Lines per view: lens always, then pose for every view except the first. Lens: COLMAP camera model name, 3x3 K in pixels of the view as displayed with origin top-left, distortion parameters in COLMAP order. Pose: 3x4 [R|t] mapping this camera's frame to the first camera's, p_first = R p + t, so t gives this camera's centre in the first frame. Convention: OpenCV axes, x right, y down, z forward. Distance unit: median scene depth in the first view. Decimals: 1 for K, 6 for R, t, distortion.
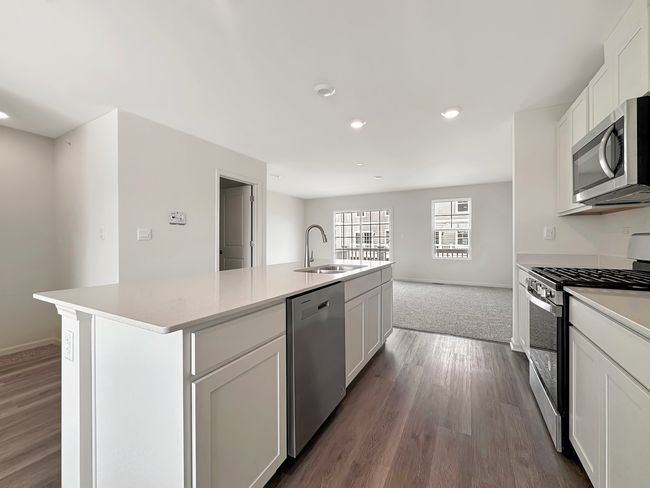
lens RADIAL K [[263.4, 0, 325.5], [0, 263.4, 241.3], [0, 0, 1]] dist [-0.000311, 0.000216]
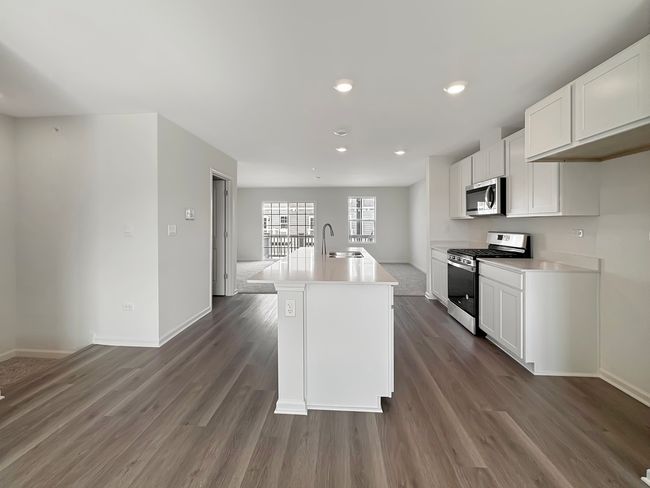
lens RADIAL K [[263.4, 0, 323.5], [0, 263.4, 223.5], [0, 0, 1]] dist [-0.000311, 0.000216]
pose [[0.909999, 0.004202, 0.414590, -0.601904], [-0.001540, 0.999976, -0.006755, -0.050560], [-0.414608, 0.005509, 0.909983, -0.244114]]
